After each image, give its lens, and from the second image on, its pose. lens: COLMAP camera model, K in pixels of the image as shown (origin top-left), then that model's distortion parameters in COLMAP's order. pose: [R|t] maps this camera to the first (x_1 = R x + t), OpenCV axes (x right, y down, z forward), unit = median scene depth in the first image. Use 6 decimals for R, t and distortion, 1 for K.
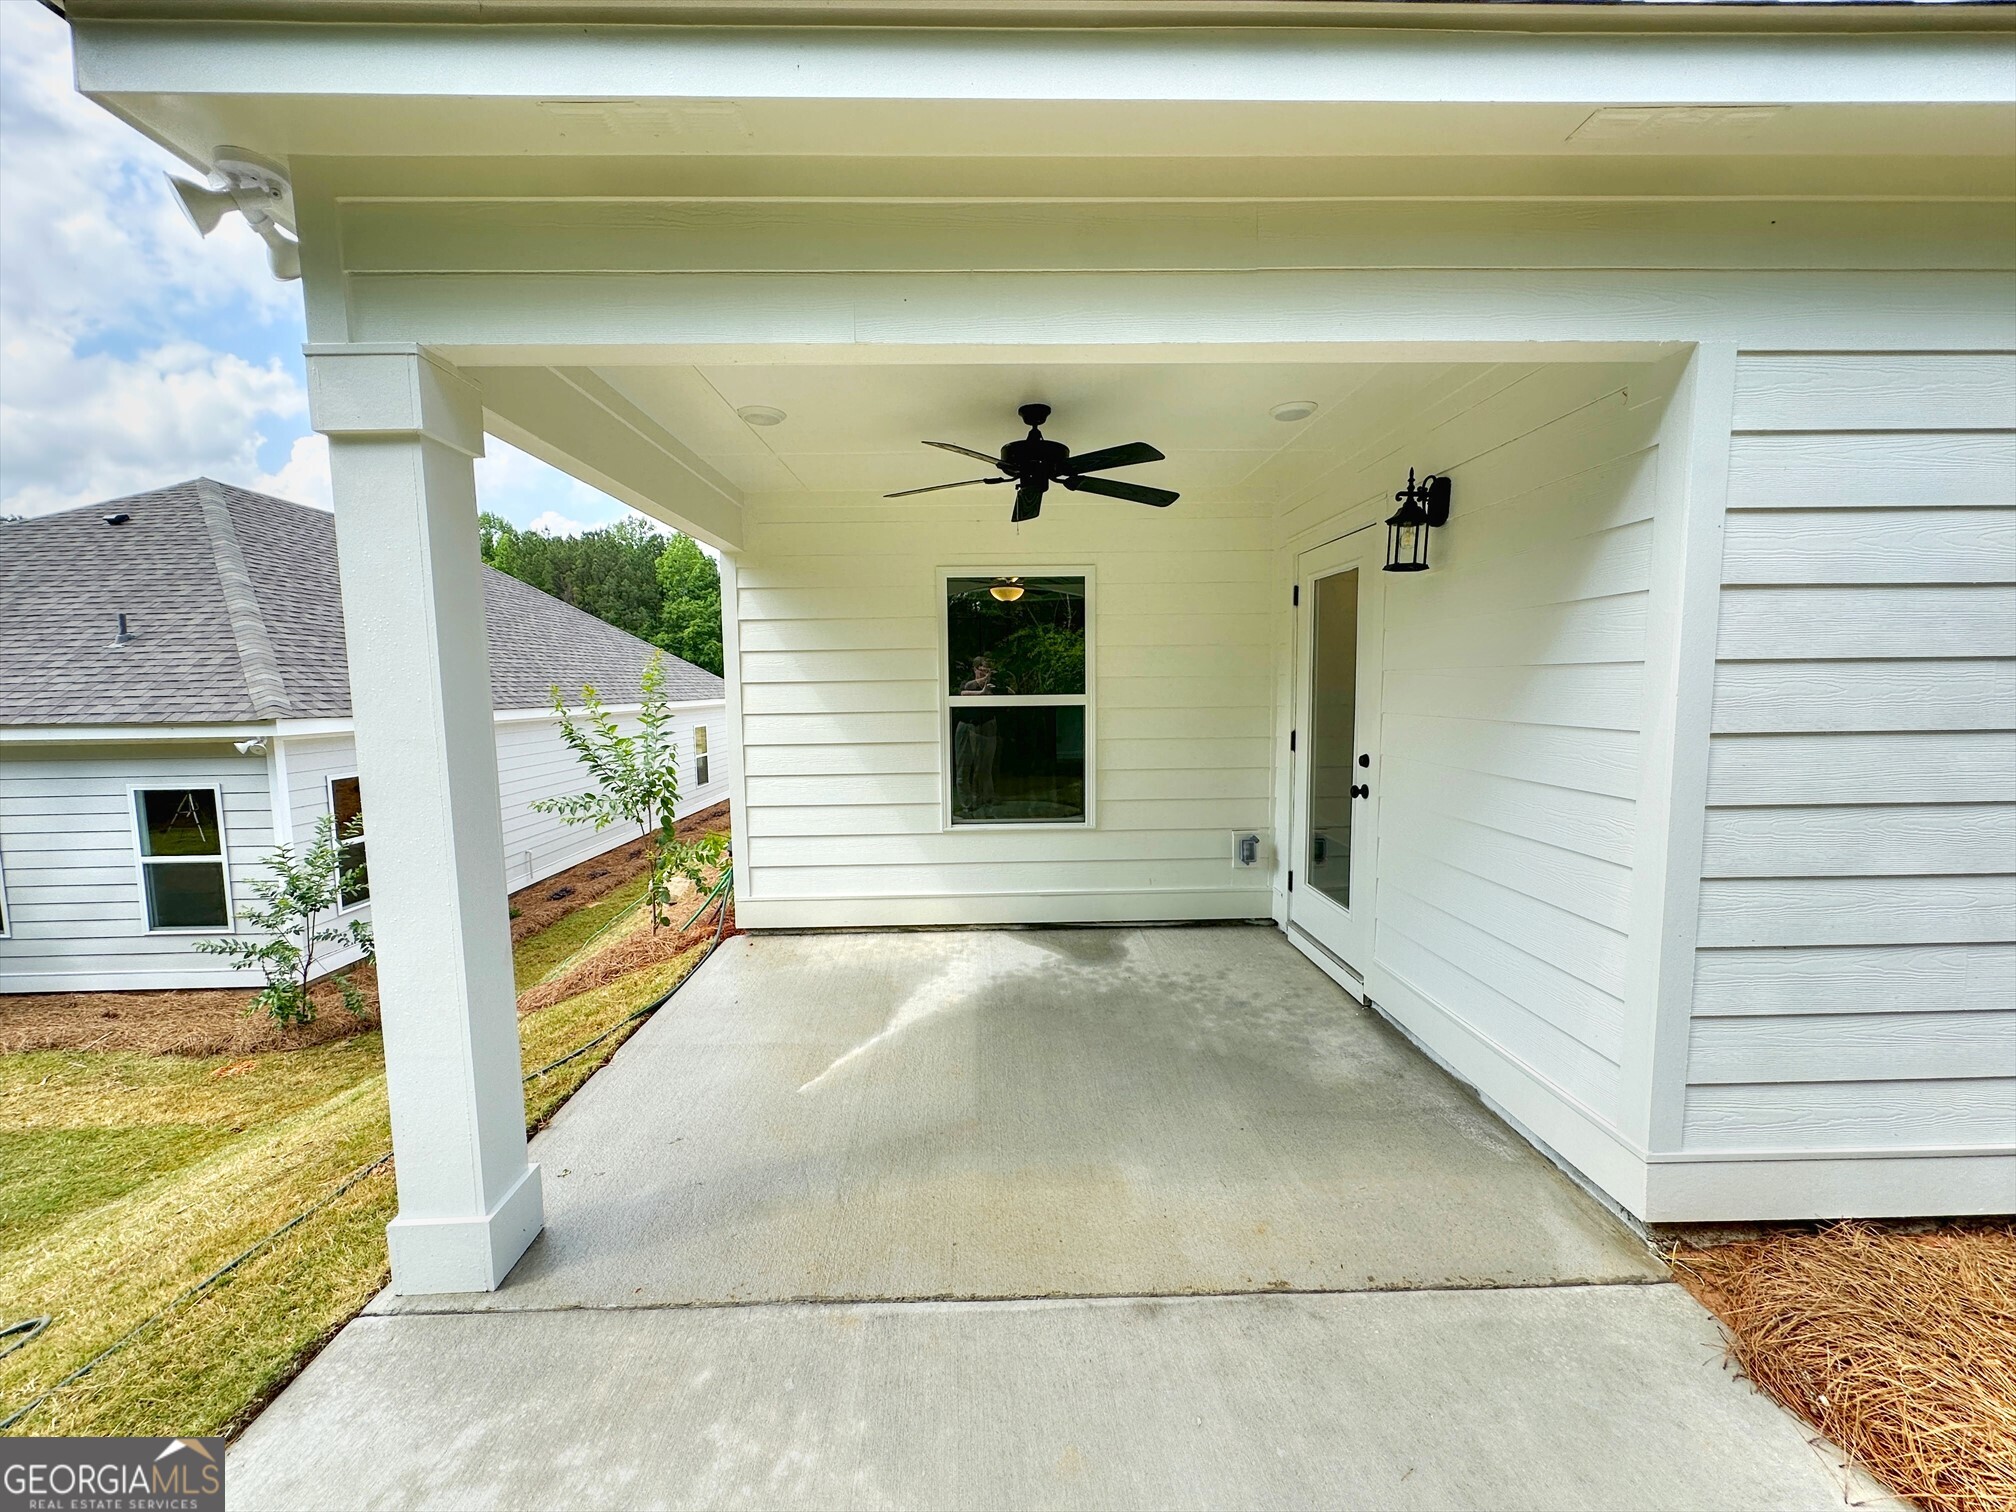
lens RADIAL K [[820.4, 0, 1000.4], [0, 820.4, 767.5], [0, 0, 1]] dist [-0.004306, 0.001727]
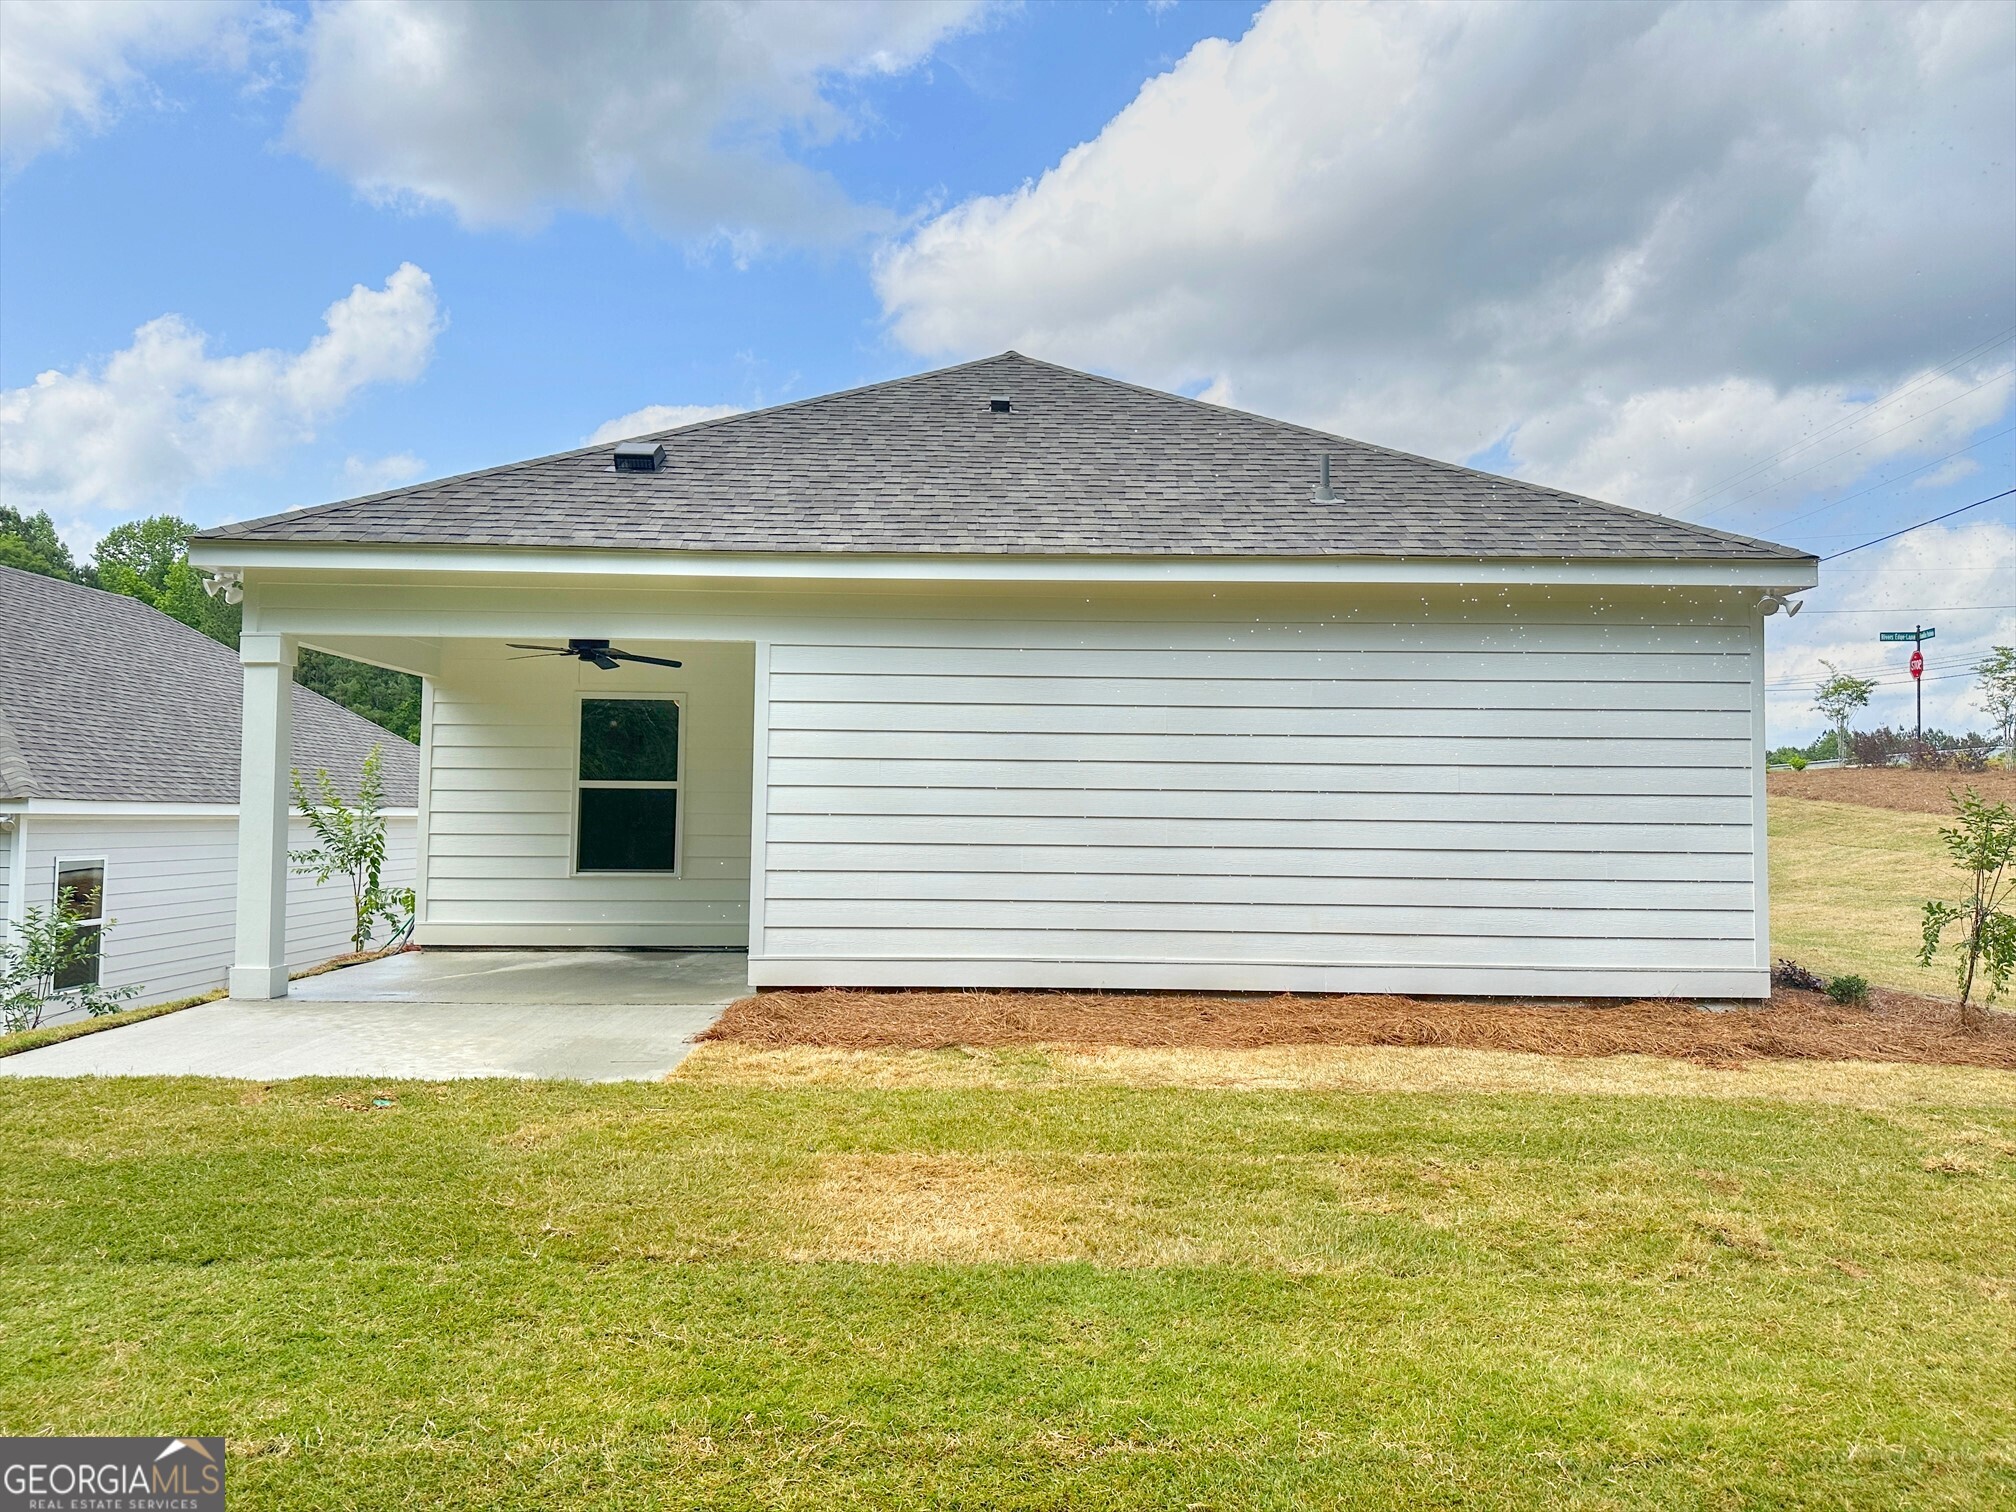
lens RADIAL K [[1389.4, 0, 1016.1], [0, 1389.4, 751.4], [0, 0, 1]] dist [-0.025676, -0.005412]
pose [[0.999641, 0.022345, 0.014771, 0.565983], [-0.019977, 0.989288, -0.144601, 0.168048], [-0.017844, 0.144254, 0.989380, -1.190820]]
